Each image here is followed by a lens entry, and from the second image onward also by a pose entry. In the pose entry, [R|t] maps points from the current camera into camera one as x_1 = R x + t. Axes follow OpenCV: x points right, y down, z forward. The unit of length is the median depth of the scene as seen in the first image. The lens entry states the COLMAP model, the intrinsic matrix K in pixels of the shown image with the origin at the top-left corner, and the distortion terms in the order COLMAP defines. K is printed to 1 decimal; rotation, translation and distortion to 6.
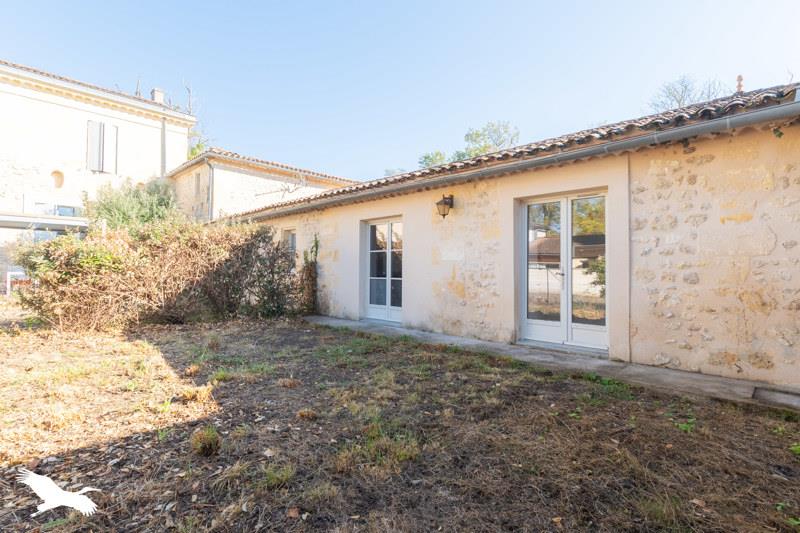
lens RADIAL K [[369.2, 0, 416.8], [0, 369.2, 262.9], [0, 0, 1]] dist [-0.000917, -0.000329]
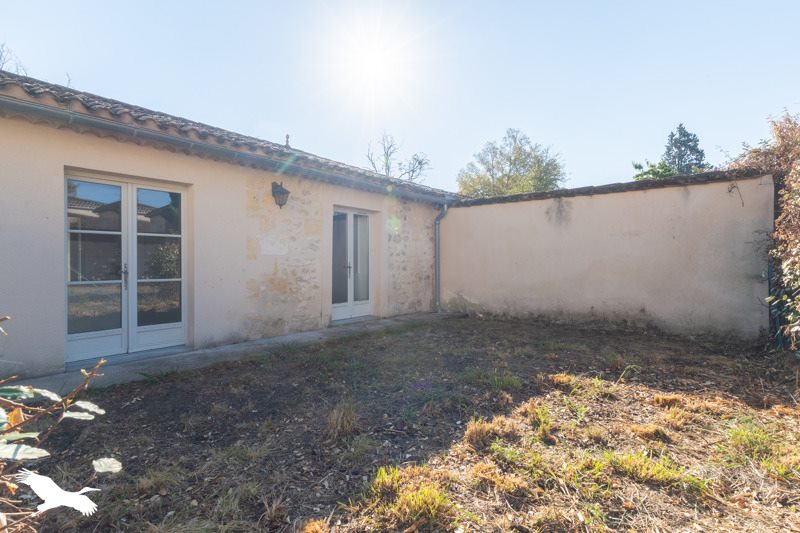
lens RADIAL K [[369.2, 0, 416.8], [0, 369.2, 262.9], [0, 0, 1]] dist [-0.000917, -0.000329]
pose [[-0.047712, -0.001342, 0.998860, -0.848027], [-0.010787, 0.999941, 0.000828, 0.009074], [-0.998803, -0.010735, -0.047724, 0.706048]]
